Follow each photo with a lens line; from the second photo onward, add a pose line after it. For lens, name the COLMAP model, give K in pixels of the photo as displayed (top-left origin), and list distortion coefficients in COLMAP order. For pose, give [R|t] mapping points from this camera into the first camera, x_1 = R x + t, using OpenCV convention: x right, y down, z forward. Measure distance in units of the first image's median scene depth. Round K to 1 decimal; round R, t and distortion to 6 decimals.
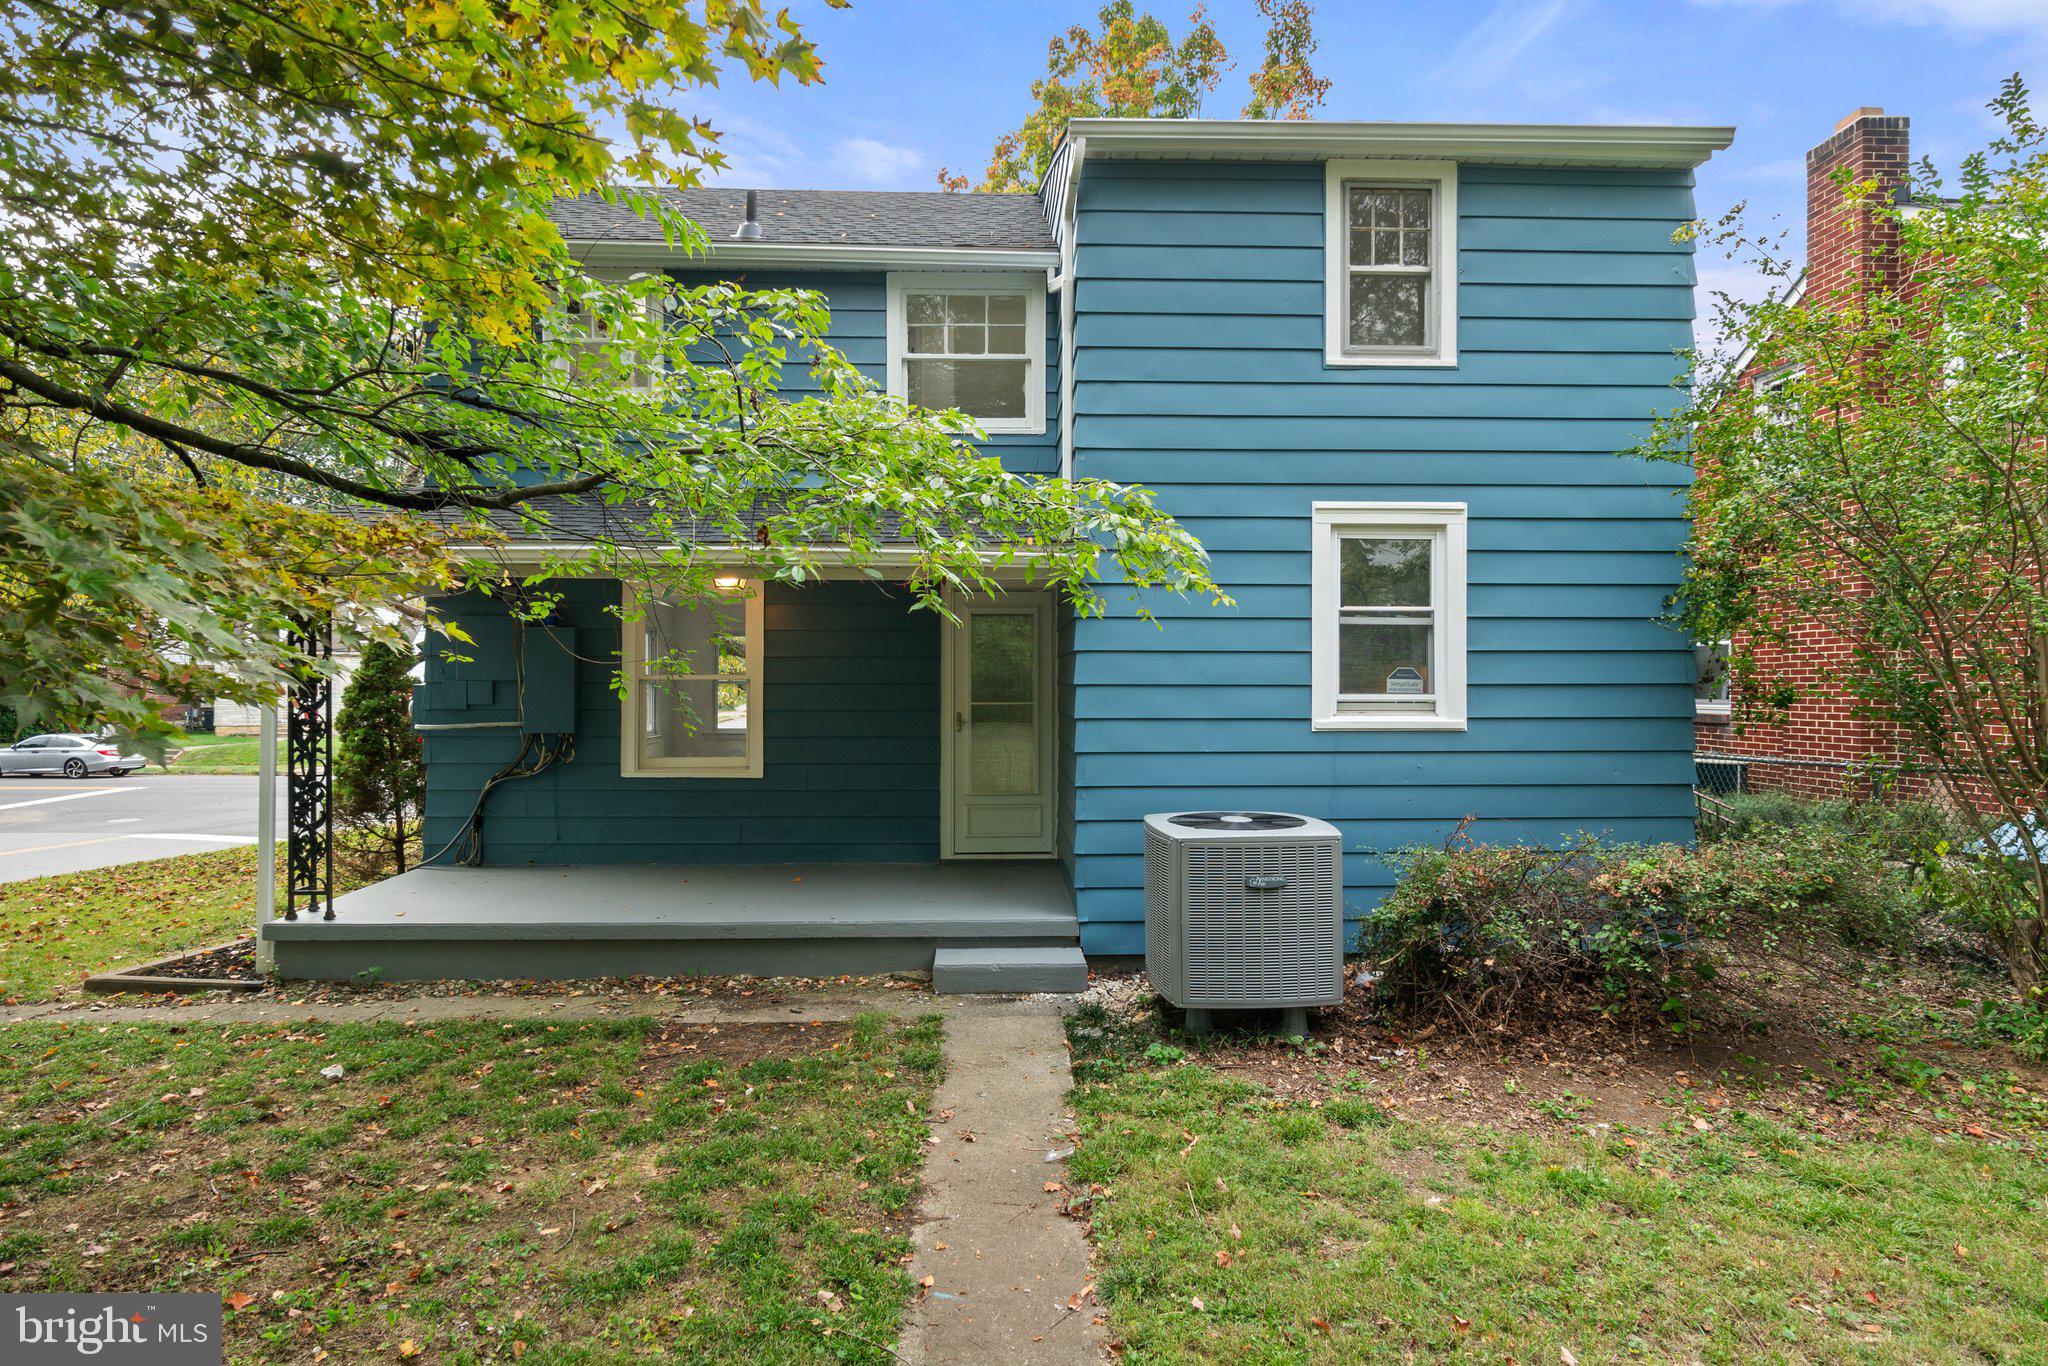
lens RADIAL K [[1072.4, 0, 1029.9], [0, 1072.4, 677.1], [0, 0, 1]] dist [0.000925, 0.000114]
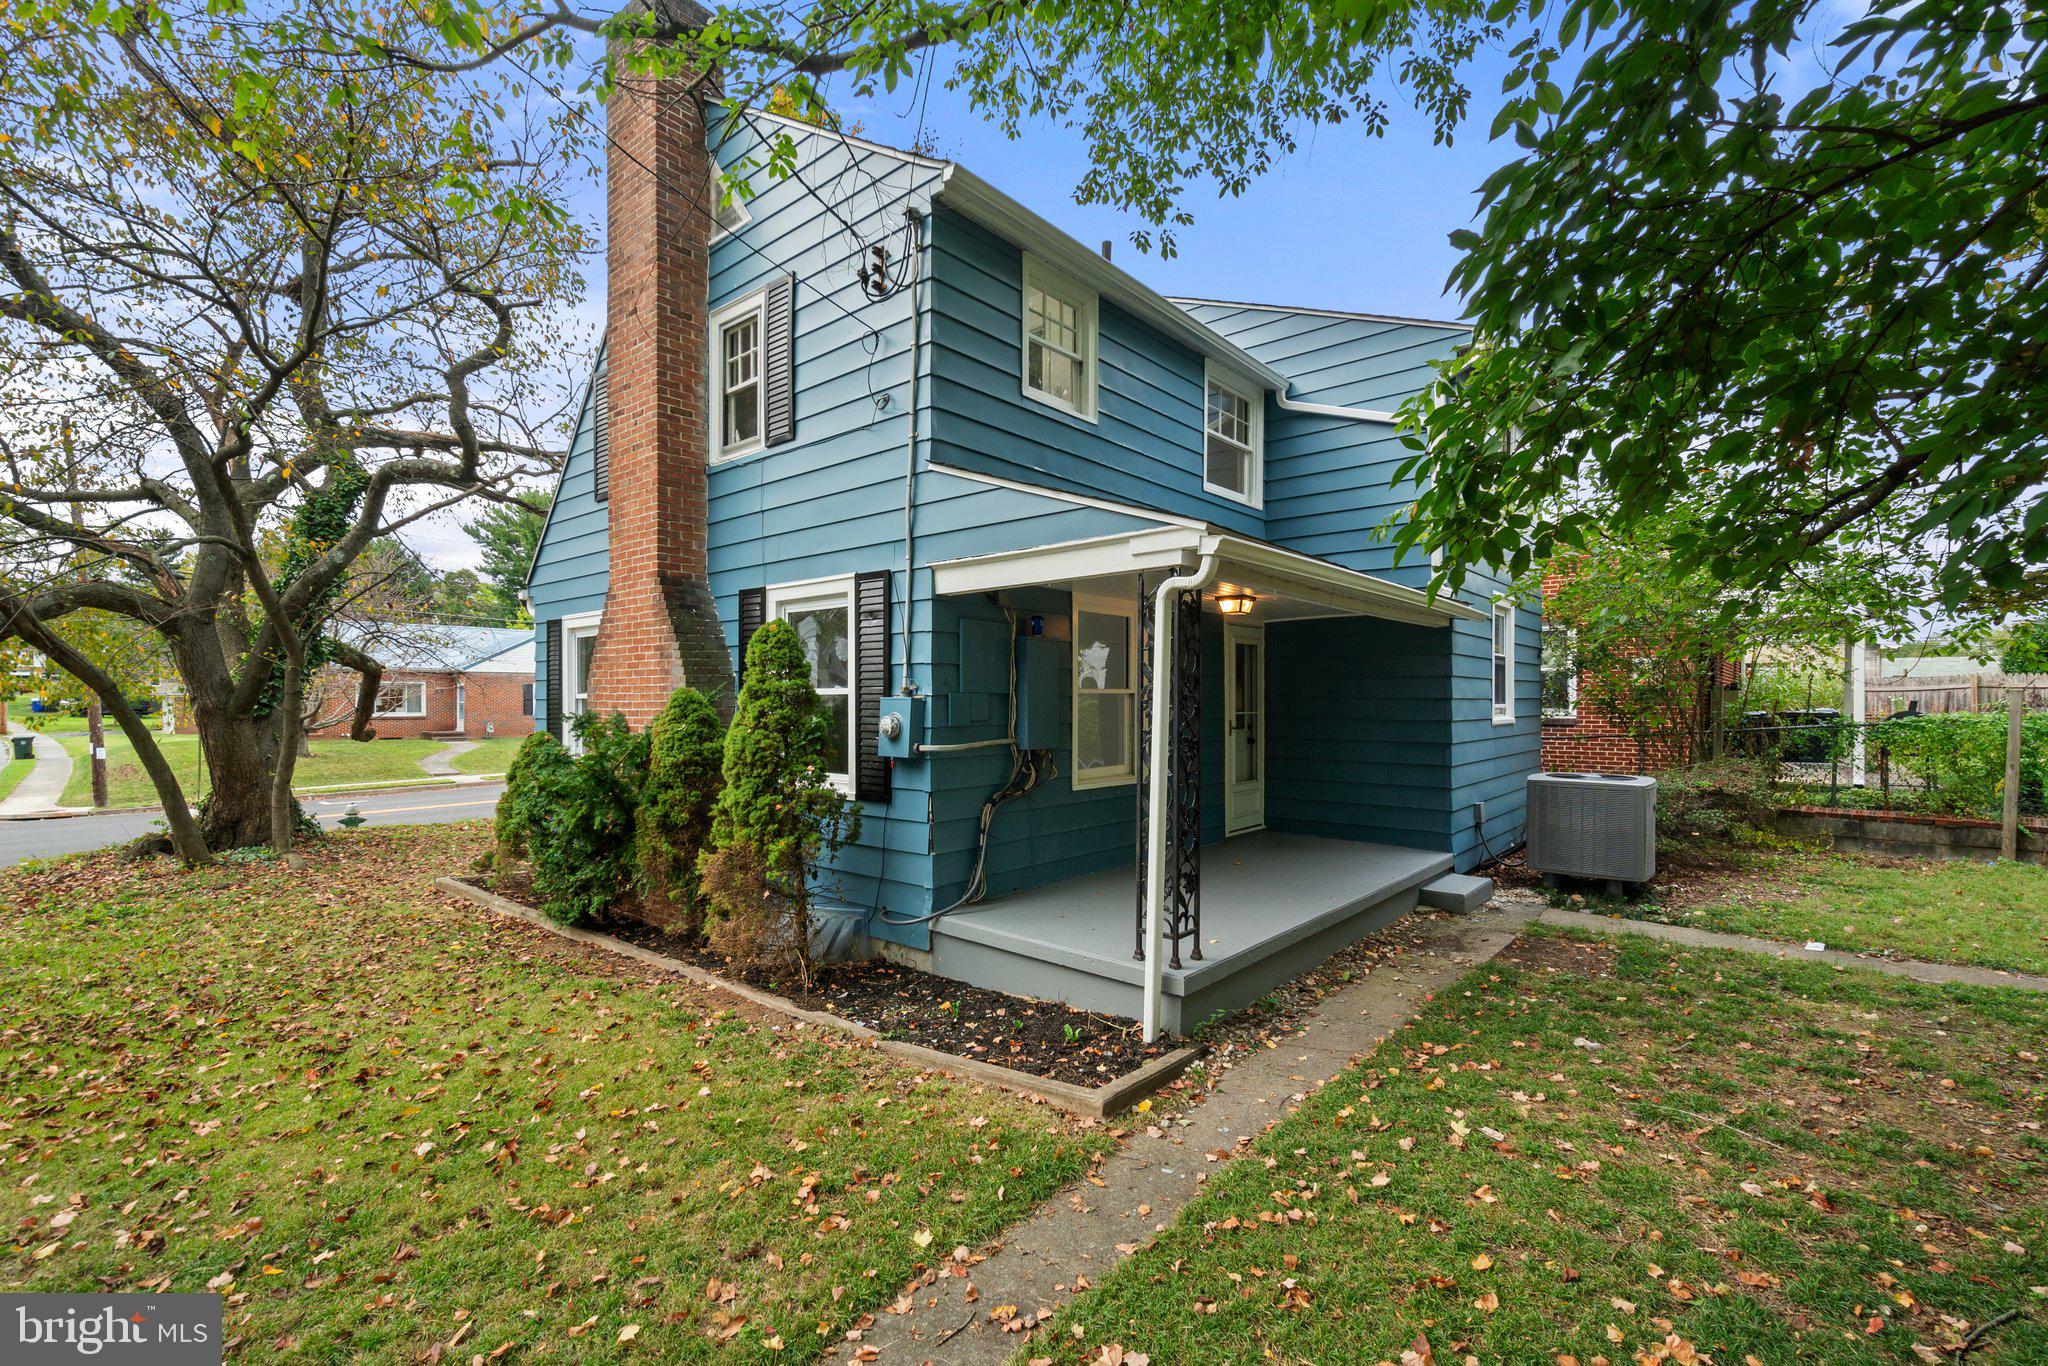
lens RADIAL K [[897.3, 0, 1019.2], [0, 897.3, 698.9], [0, 0, 1]] dist [-0.005907, 0.000127]
pose [[0.685195, 0.000318, 0.728360, -1.307107], [-0.003767, 0.999988, 0.003107, 0.007739], [-0.728350, -0.004873, 0.685188, 0.600179]]
